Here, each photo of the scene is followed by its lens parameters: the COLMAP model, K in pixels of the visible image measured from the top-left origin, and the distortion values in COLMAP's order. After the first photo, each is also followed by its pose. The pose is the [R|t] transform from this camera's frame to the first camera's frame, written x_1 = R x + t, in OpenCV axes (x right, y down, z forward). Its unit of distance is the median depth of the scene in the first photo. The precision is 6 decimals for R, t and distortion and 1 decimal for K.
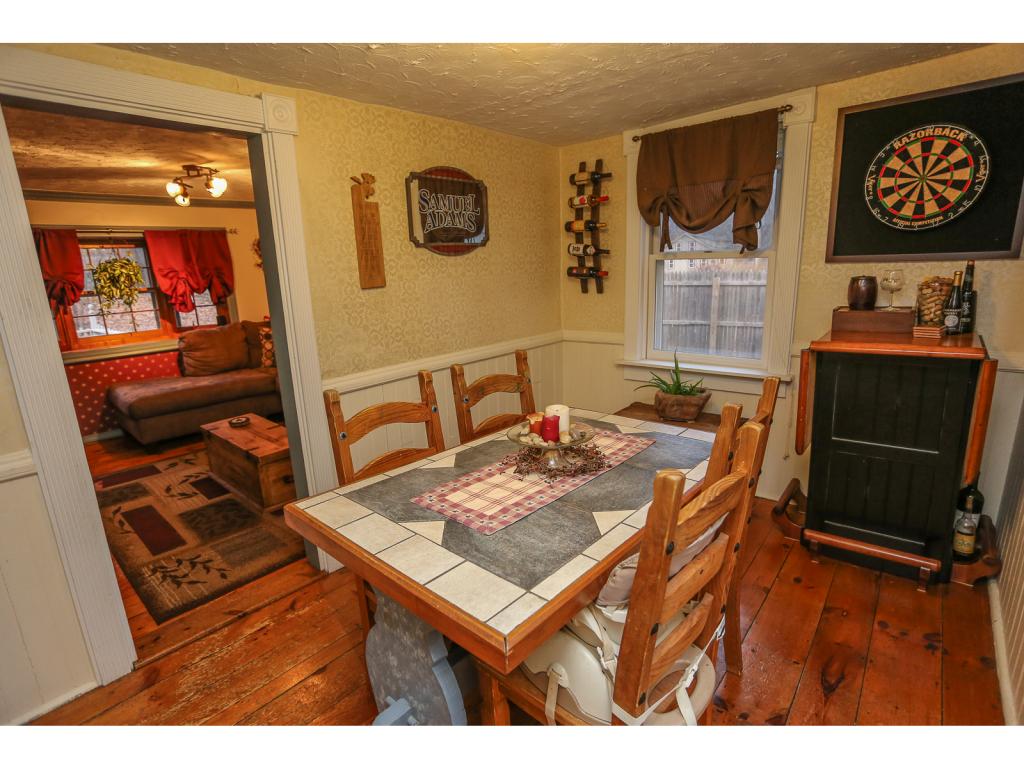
lens RADIAL K [[512.1, 0, 512.0], [0, 512.1, 384.0], [0, 0, 1]] dist [-0.072221, 0.031312]
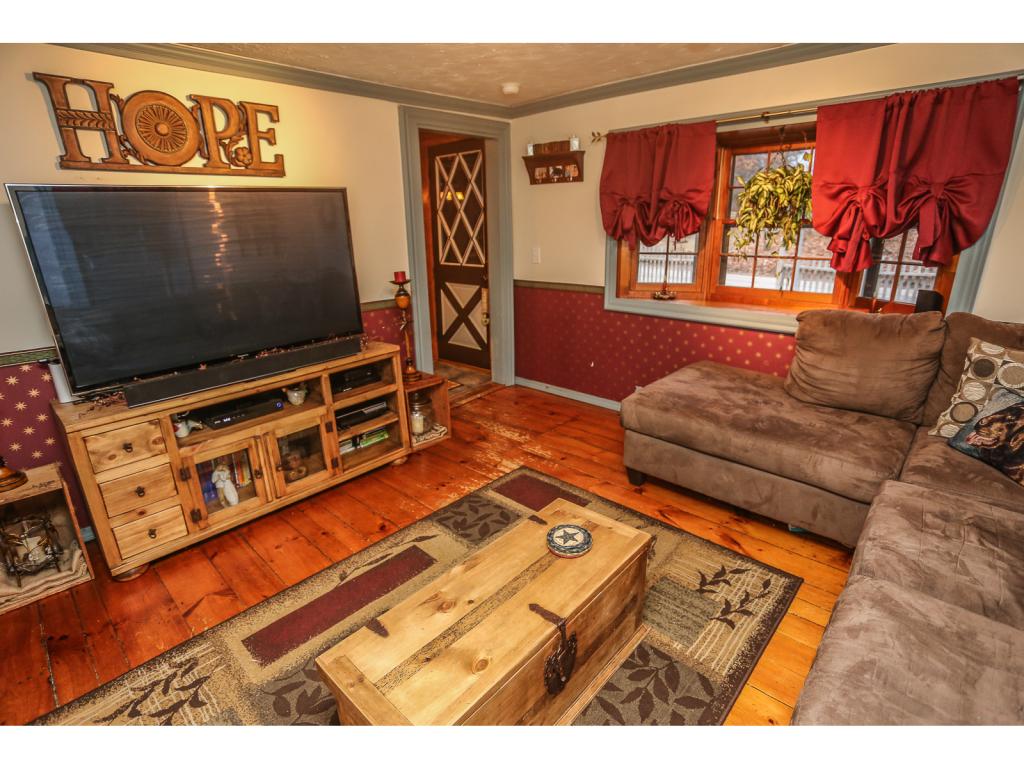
lens RADIAL K [[512.1, 0, 512.0], [0, 512.1, 384.0], [0, 0, 1]] dist [-0.072221, 0.031312]
pose [[-0.033296, 0.347443, -0.937110, -0.121426], [-0.210203, 0.914223, 0.346426, -0.138216], [0.977091, 0.208518, 0.042594, 0.642849]]
